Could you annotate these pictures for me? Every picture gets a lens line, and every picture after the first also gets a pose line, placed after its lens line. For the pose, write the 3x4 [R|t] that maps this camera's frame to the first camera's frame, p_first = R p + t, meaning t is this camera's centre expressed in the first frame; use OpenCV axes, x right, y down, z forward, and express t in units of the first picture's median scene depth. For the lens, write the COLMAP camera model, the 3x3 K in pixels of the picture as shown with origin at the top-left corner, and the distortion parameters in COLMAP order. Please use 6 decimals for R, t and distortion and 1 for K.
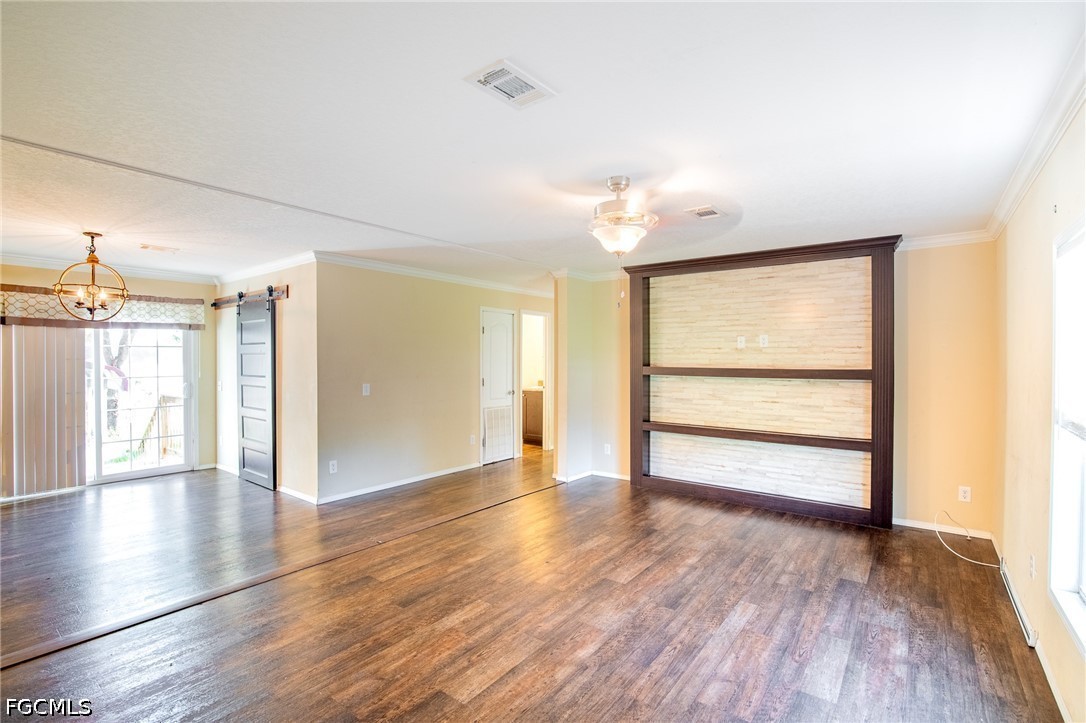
lens RADIAL K [[499.3, 0, 543.0], [0, 499.3, 361.5], [0, 0, 1]] dist [-0.041116, 0.009504]
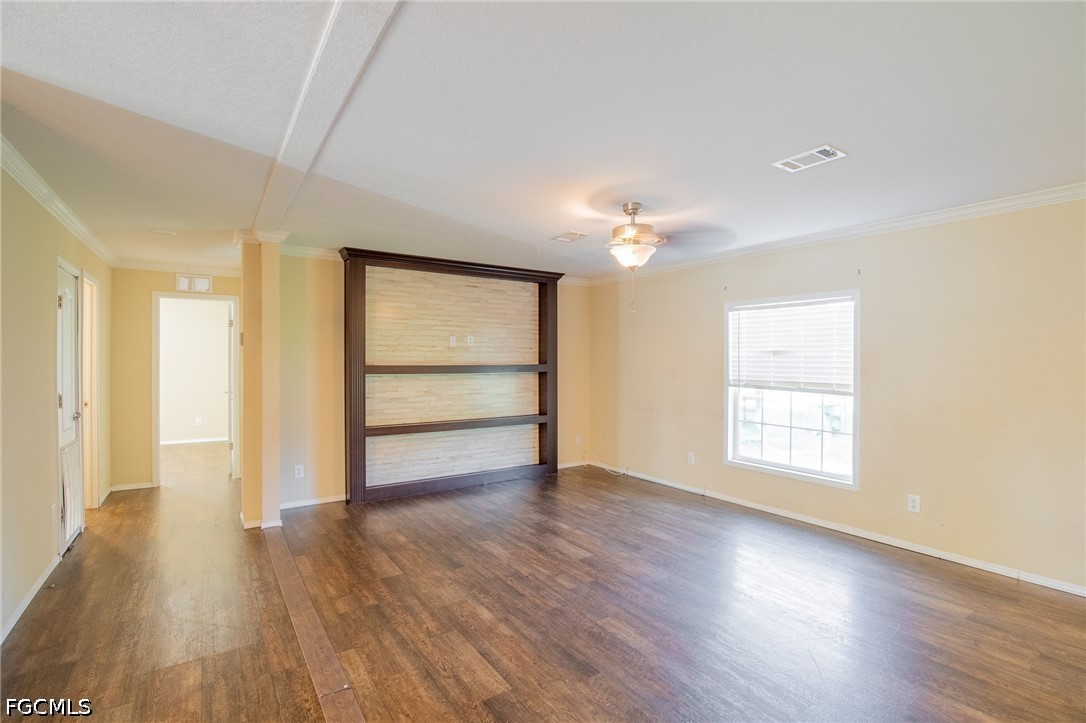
lens RADIAL K [[499.3, 0, 543.0], [0, 499.3, 361.5], [0, 0, 1]] dist [-0.041116, 0.009504]
pose [[0.312625, -0.009987, 0.949824, -0.600831], [0.002931, 0.999950, 0.009550, -0.004561], [-0.949872, -0.000201, 0.312638, 0.476625]]
